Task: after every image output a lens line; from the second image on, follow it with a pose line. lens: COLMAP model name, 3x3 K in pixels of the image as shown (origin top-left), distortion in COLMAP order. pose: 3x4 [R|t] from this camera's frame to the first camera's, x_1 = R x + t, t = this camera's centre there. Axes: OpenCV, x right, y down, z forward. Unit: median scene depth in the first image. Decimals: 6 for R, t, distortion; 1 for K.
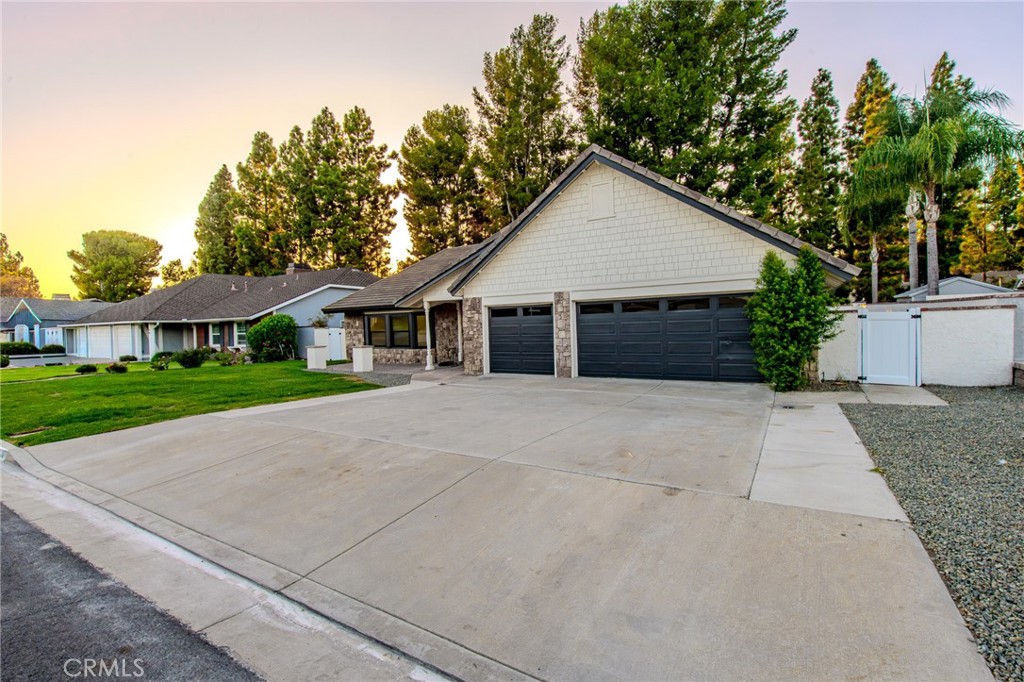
lens RADIAL K [[455.8, 0, 507.9], [0, 455.8, 335.3], [0, 0, 1]] dist [0.010864, -0.006322]
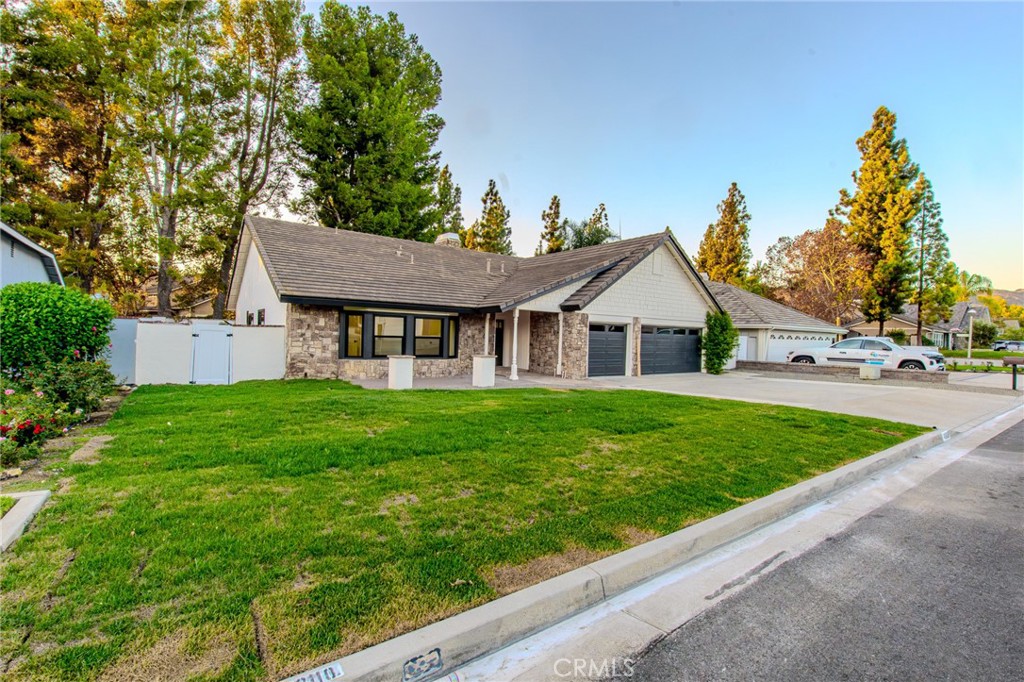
lens RADIAL K [[455.8, 0, 510.3], [0, 455.8, 343.3], [0, 0, 1]] dist [0.010864, -0.006322]
pose [[0.372057, 0.022623, 0.927934, -0.638763], [-0.014983, 0.999719, -0.018366, 0.009652], [-0.928089, -0.007071, 0.372291, 0.383473]]
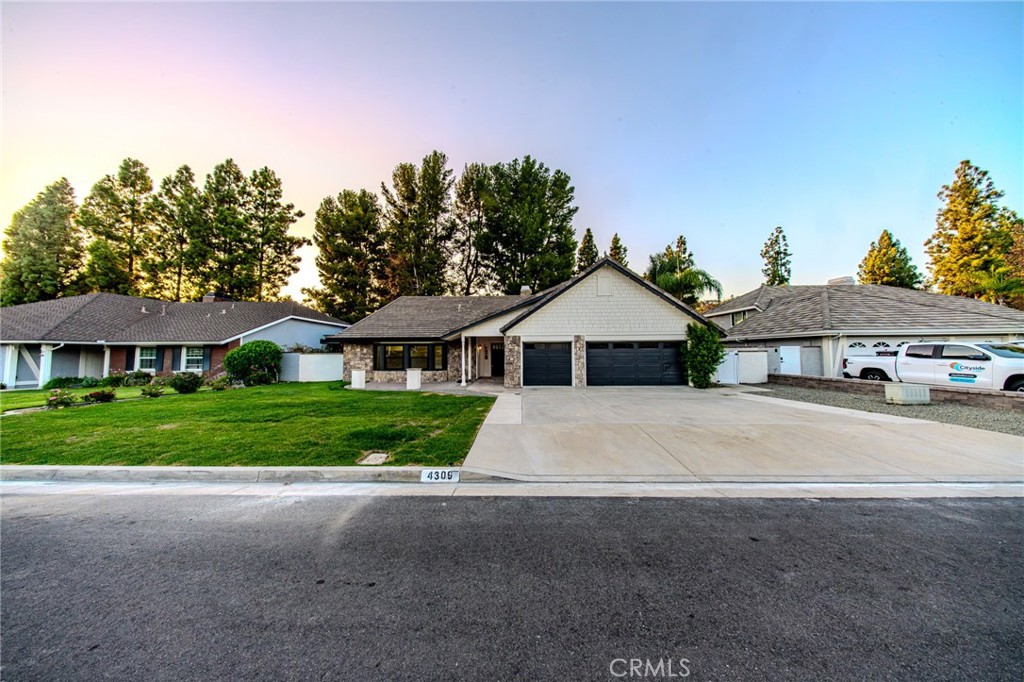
lens RADIAL K [[300.3, 0, 514.9], [0, 300.3, 339.0], [0, 0, 1]] dist [-0.001417, -0.001043]
pose [[0.865761, 0.044570, 0.498469, -0.293063], [-0.005721, 0.996843, -0.079195, 0.003199], [-0.500425, 0.065712, 0.863282, 0.076921]]
